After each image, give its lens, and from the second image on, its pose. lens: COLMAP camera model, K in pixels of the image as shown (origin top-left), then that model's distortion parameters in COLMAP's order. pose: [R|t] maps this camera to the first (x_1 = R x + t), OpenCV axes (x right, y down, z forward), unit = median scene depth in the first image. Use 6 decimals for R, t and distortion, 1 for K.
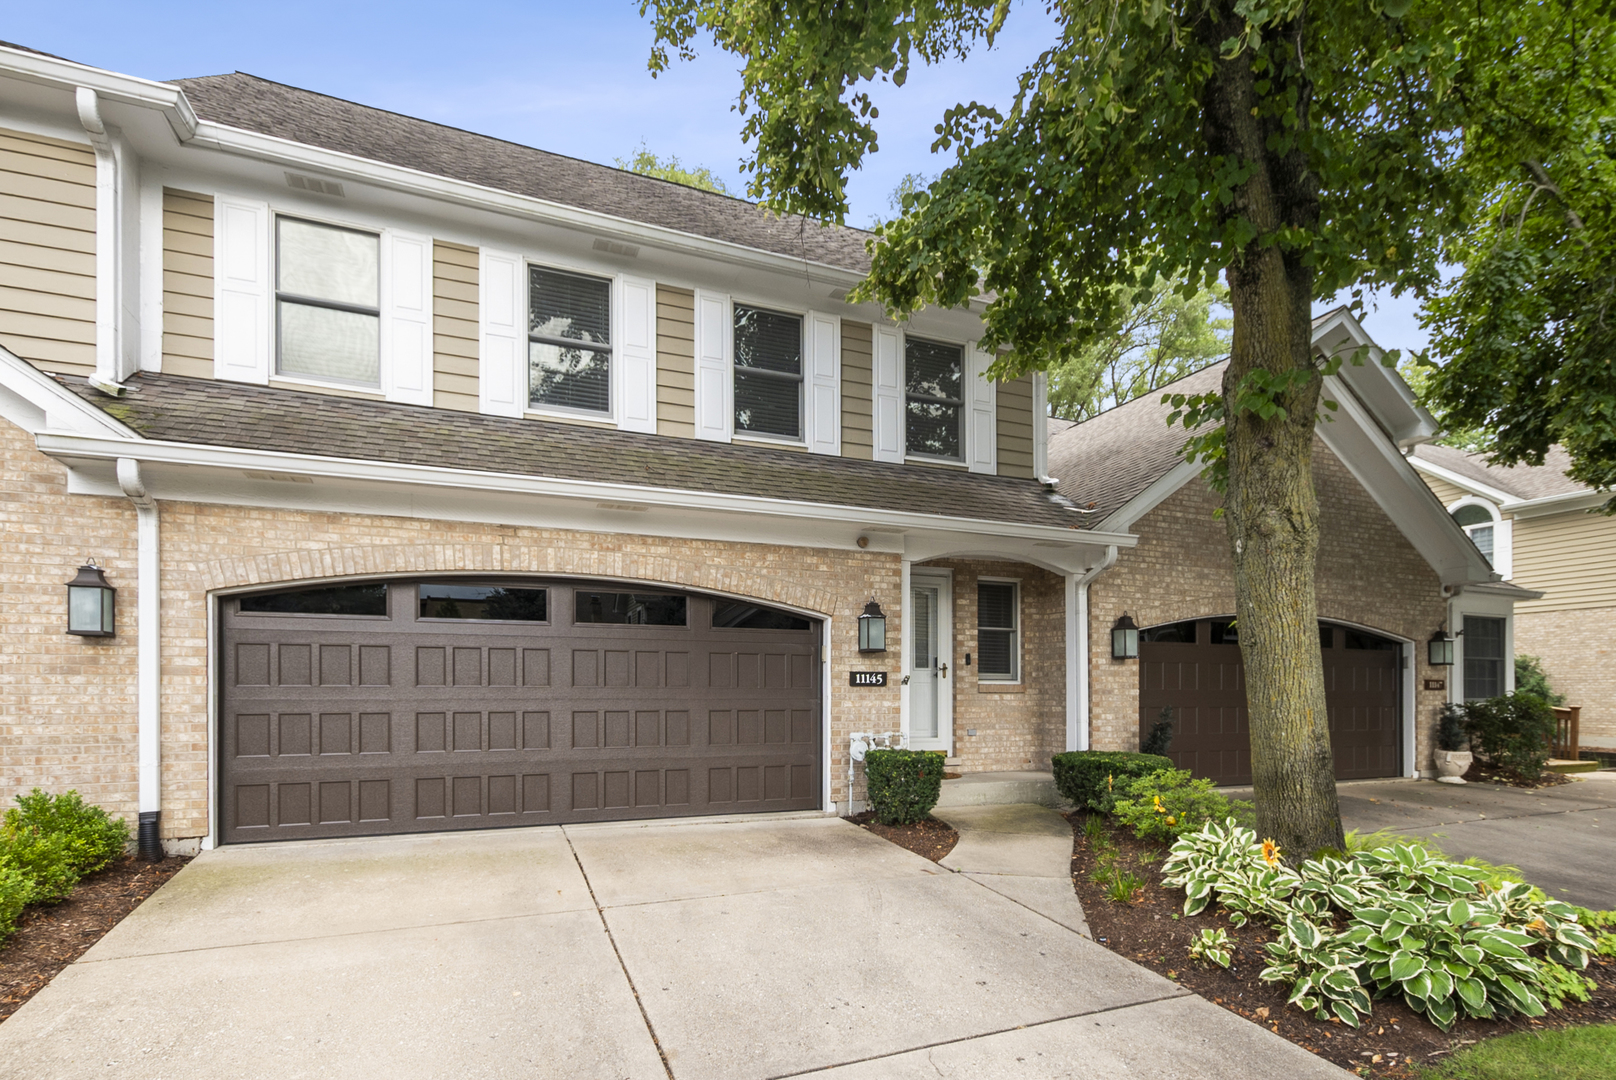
lens RADIAL K [[785.4, 0, 802.4], [0, 785.4, 564.7], [0, 0, 1]] dist [0.004035, -0.003599]
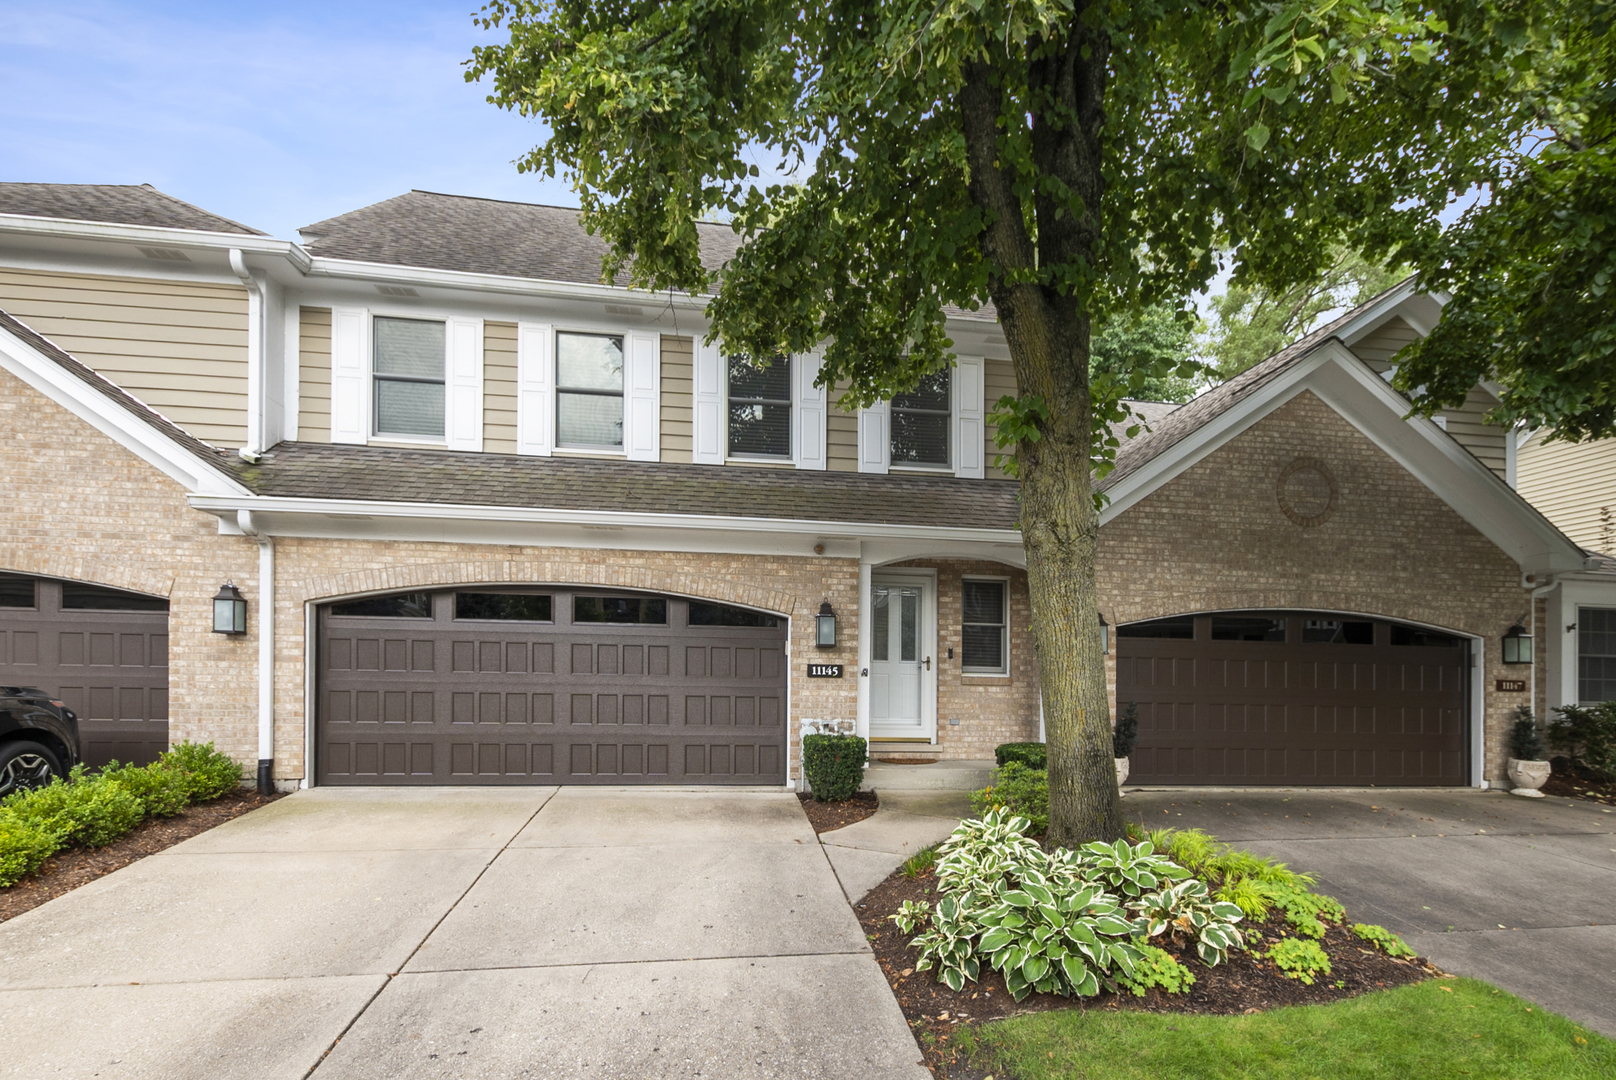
lens RADIAL K [[750.1, 0, 808.3], [0, 750.1, 545.0], [0, 0, 1]] dist [0.002118, -0.000319]
pose [[0.968504, -0.025995, -0.247637, 0.367610], [0.023014, 0.999624, -0.014926, -0.021184], [0.247932, 0.008757, 0.968738, -0.052012]]
